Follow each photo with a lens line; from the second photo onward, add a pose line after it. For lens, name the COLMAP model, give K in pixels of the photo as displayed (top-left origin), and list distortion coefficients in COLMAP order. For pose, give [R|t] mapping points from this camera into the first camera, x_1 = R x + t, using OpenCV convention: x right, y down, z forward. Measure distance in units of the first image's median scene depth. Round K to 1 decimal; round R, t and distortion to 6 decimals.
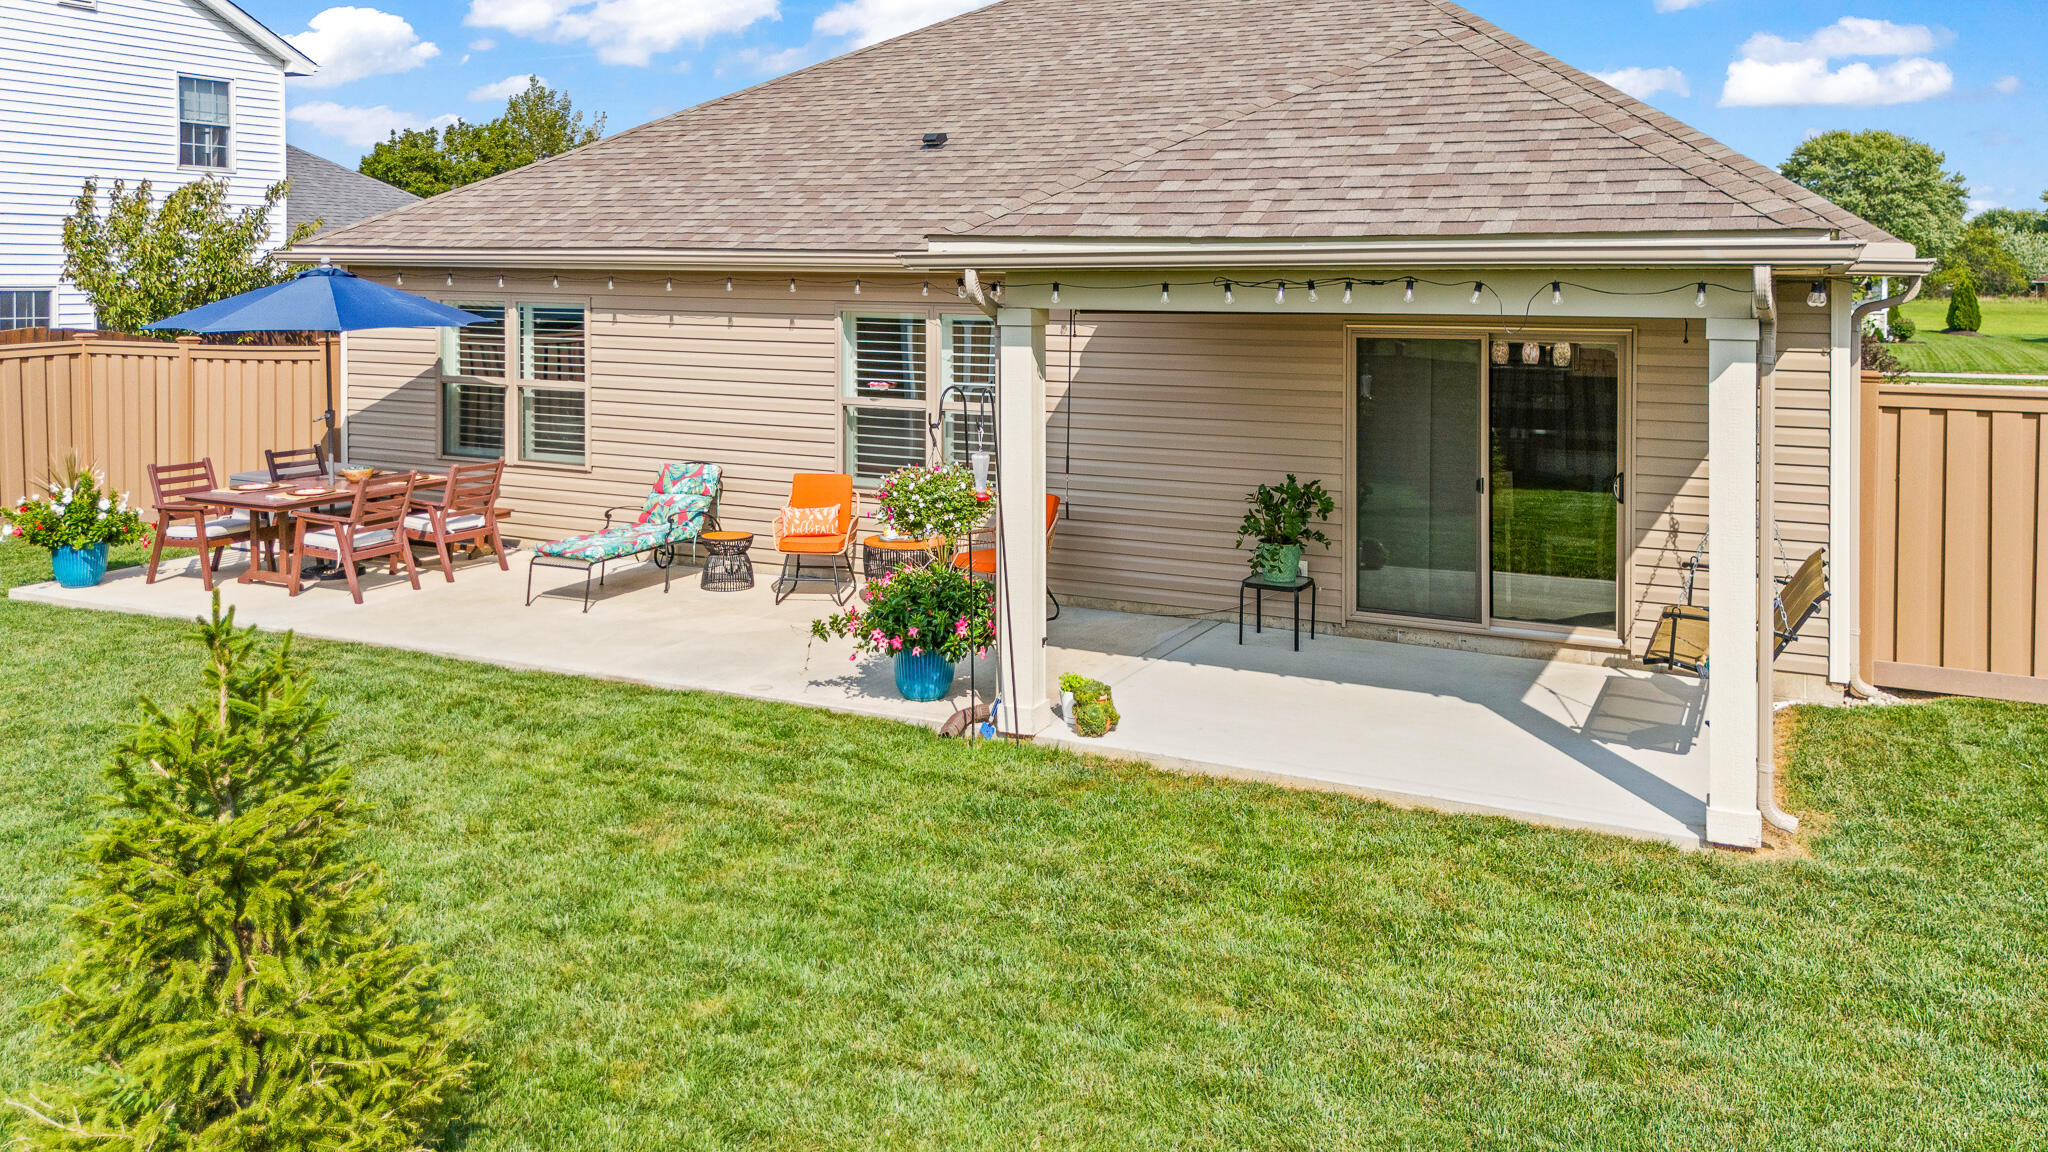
lens RADIAL K [[1587.7, 0, 1074.9], [0, 1587.7, 268.3], [0, 0, 1]] dist [0.032170, -0.006211]
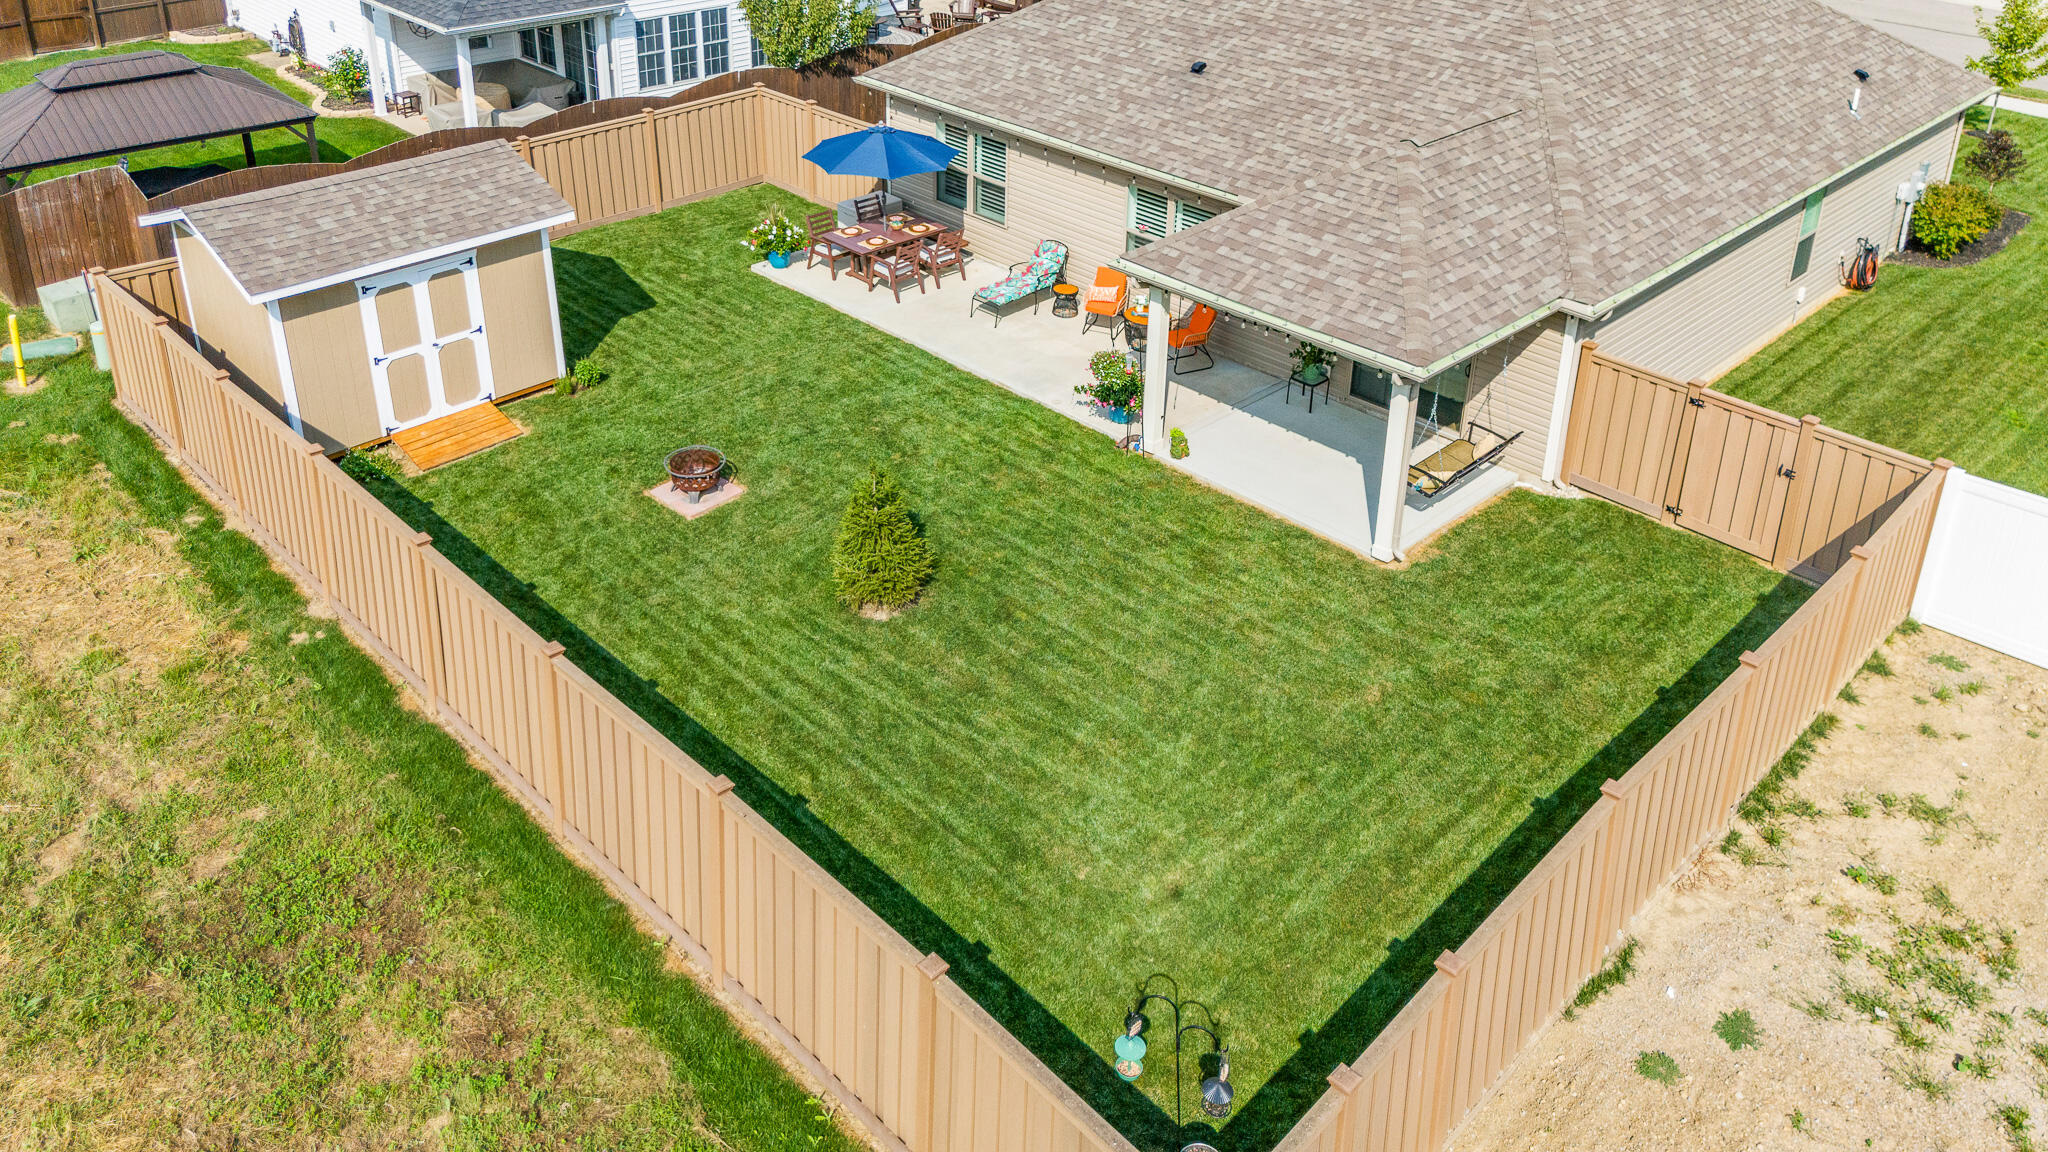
lens RADIAL K [[1656.6, 0, 1020.2], [0, 1656.6, 224.9], [0, 0, 1]] dist [0.042265, -0.105000]
pose [[0.941692, 0.134680, -0.308347, 0.358520], [-0.019655, 0.936852, 0.349172, -0.634730], [0.335902, -0.322752, 0.884874, -0.834058]]
